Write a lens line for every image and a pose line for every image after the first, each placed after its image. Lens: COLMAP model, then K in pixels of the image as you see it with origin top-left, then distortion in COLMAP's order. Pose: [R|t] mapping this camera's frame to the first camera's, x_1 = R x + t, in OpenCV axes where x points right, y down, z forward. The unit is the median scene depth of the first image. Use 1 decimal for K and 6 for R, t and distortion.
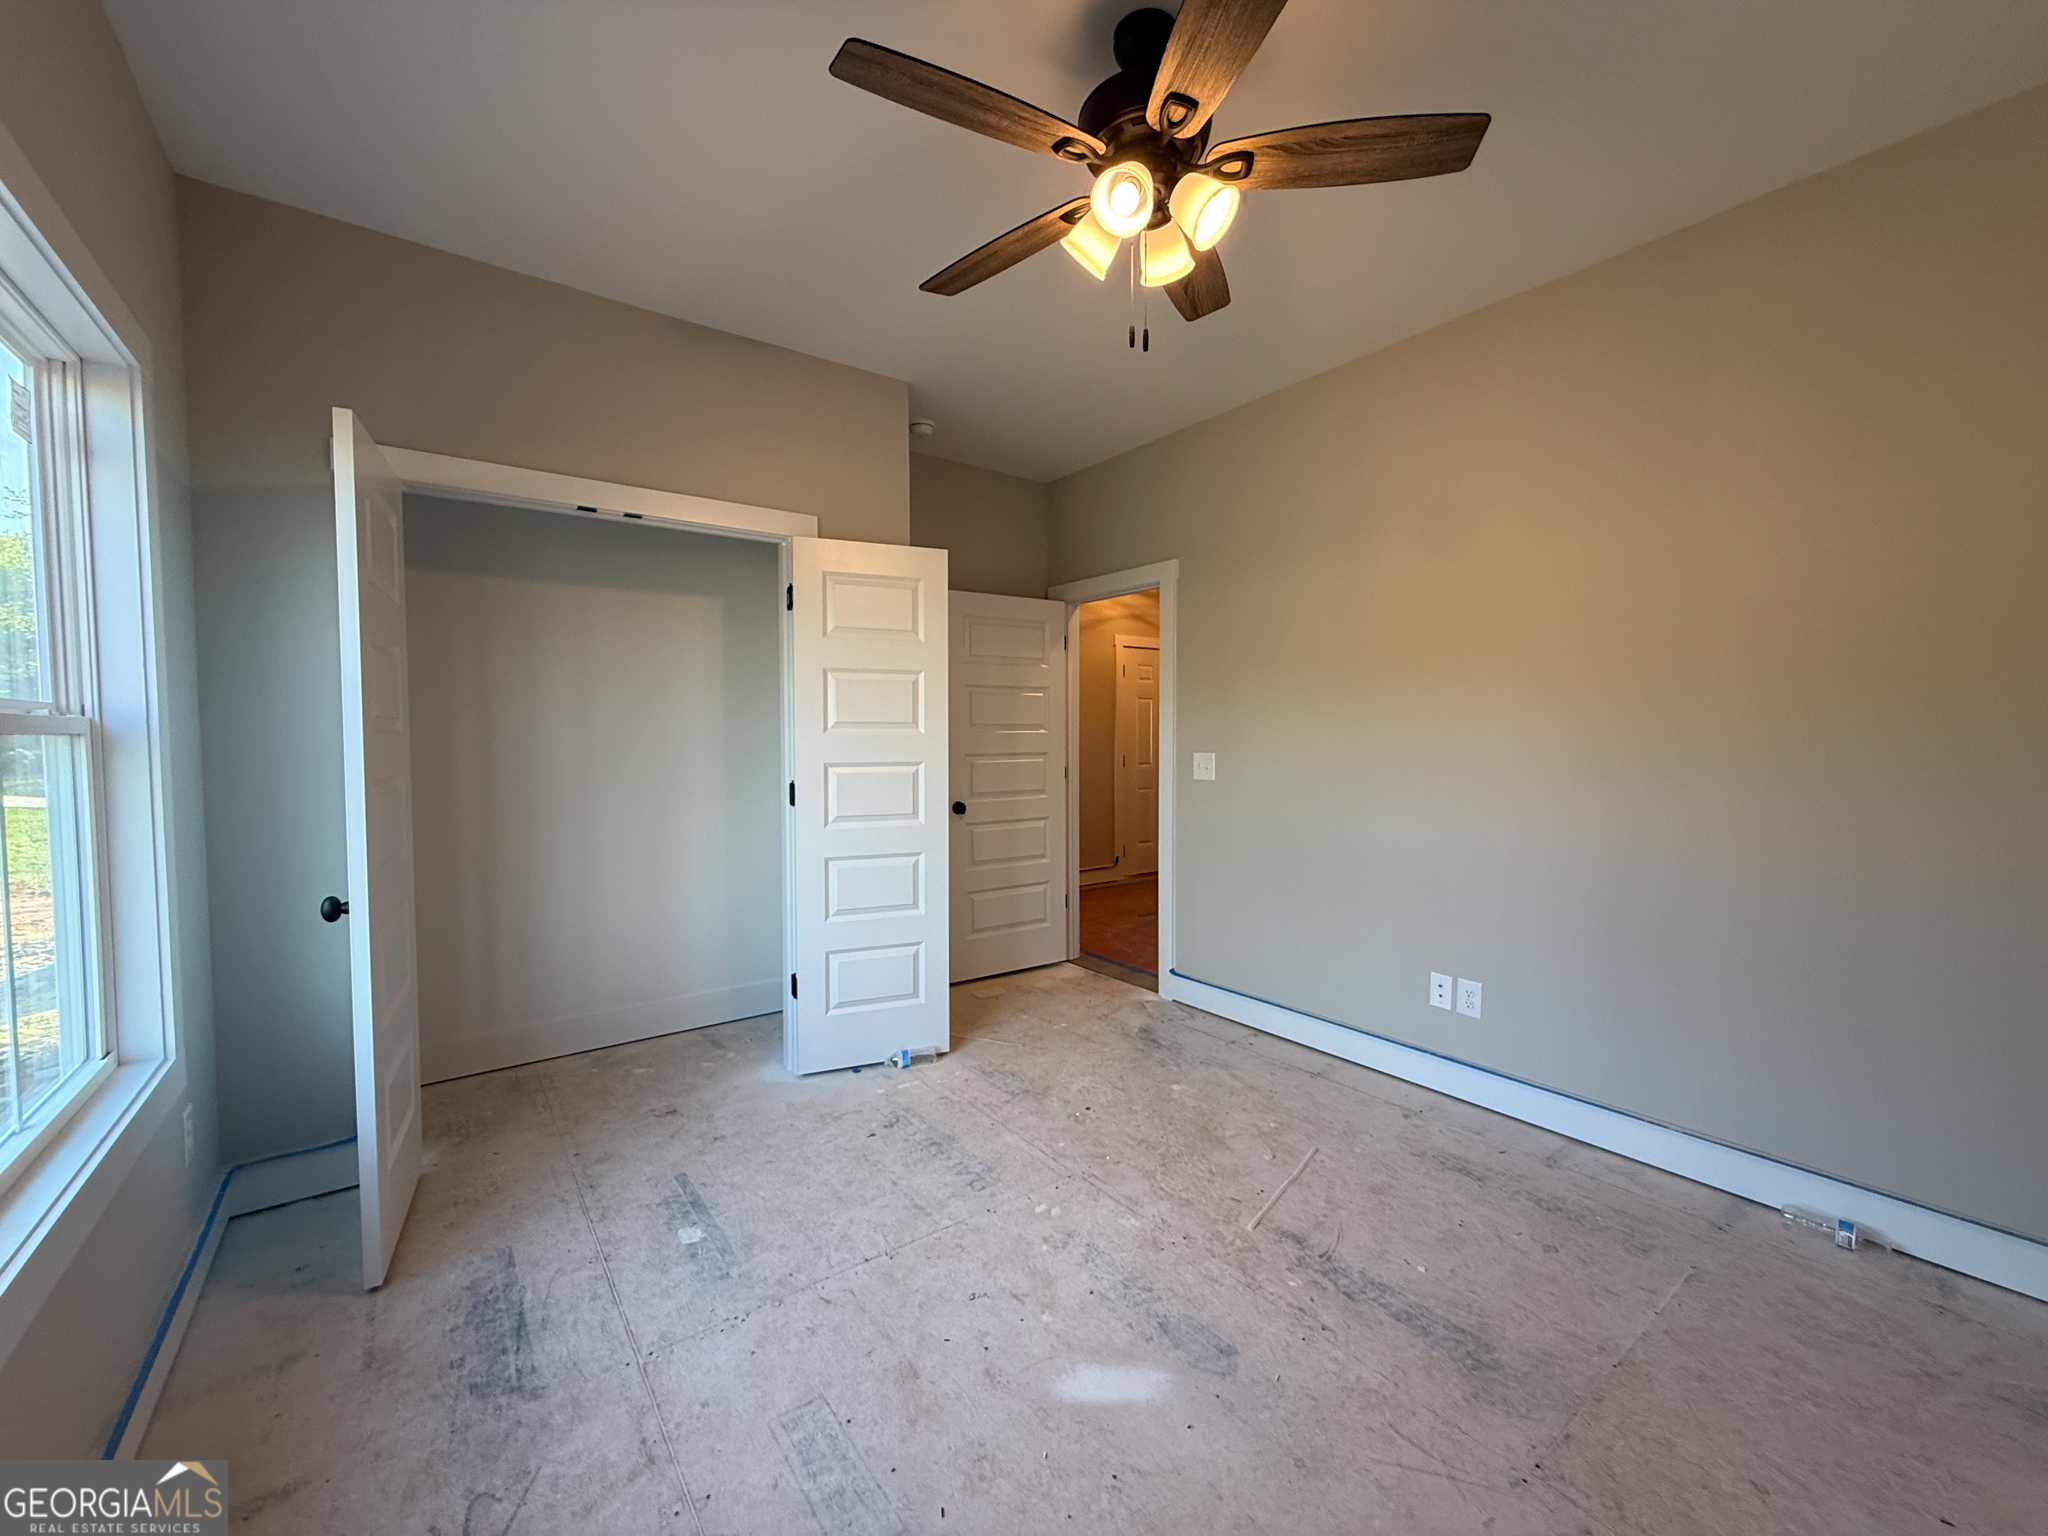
lens RADIAL K [[814.5, 0, 1018.9], [0, 814.5, 767.6], [0, 0, 1]] dist [-0.002204, -0.000122]
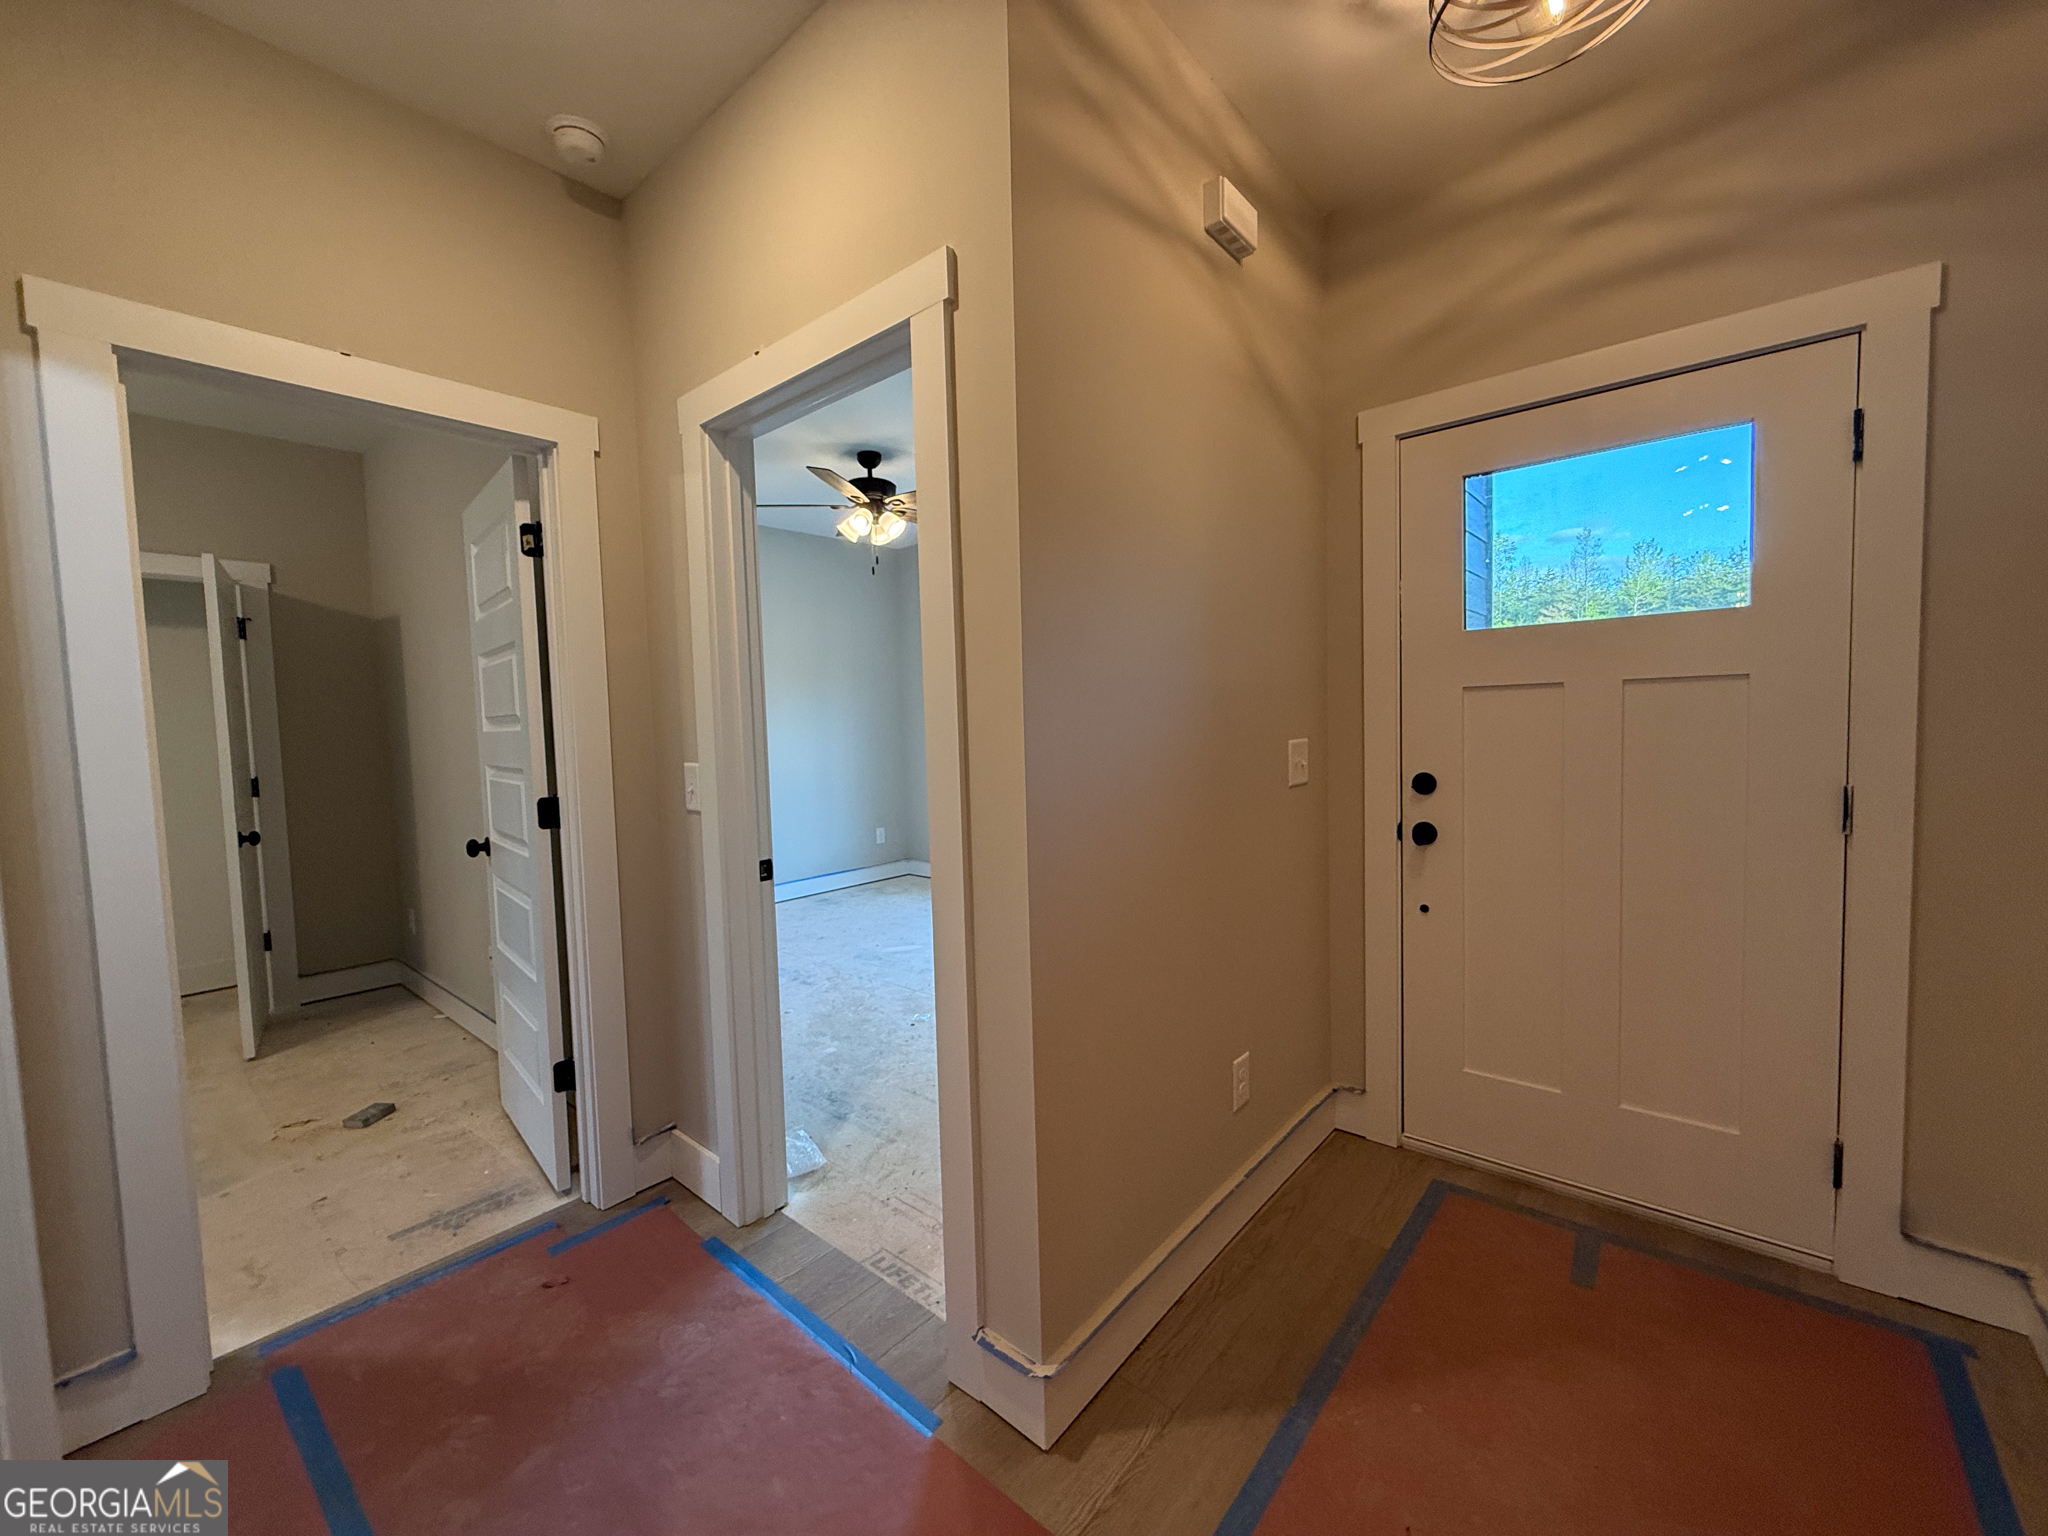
lens RADIAL K [[814.5, 0, 1018.9], [0, 814.5, 767.6], [0, 0, 1]] dist [-0.002204, -0.000122]
pose [[-0.974037, 0.046672, -0.221526, 0.243035], [0.025070, 0.994737, 0.099347, -0.114517], [0.224997, 0.091214, -0.970081, 2.907788]]
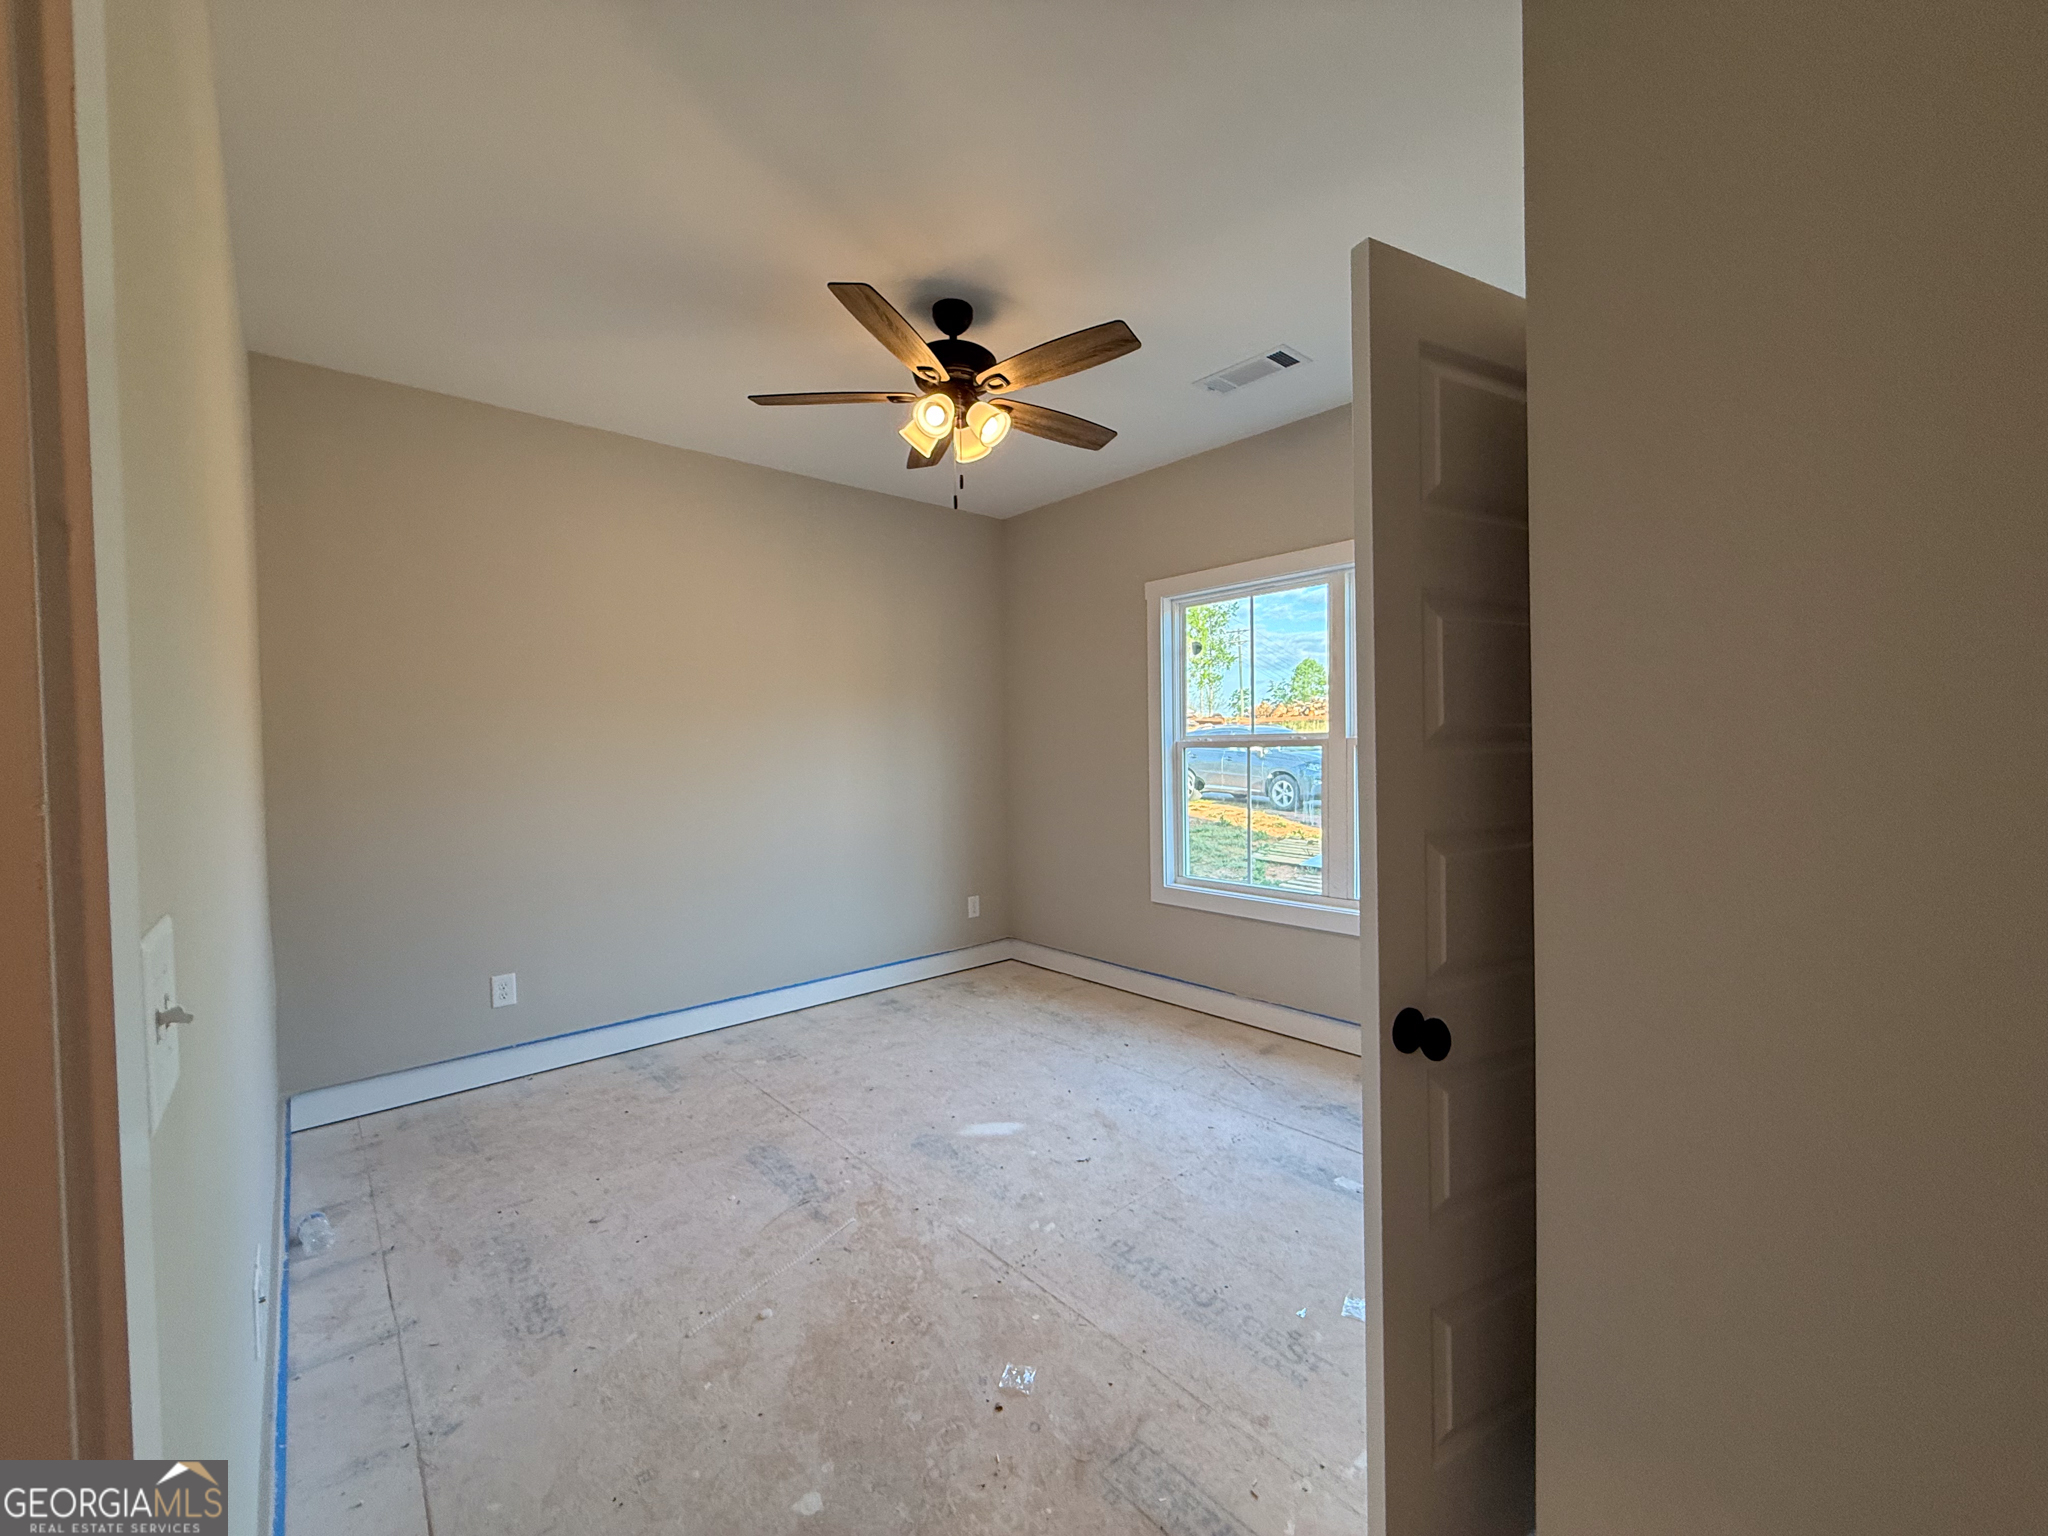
lens RADIAL K [[814.5, 0, 1018.9], [0, 814.5, 767.6], [0, 0, 1]] dist [-0.002204, -0.000122]
pose [[-0.995881, 0.023492, -0.087572, 0.145862], [0.017829, 0.997733, 0.064895, -0.094795], [0.088898, 0.063067, -0.994042, 2.047366]]
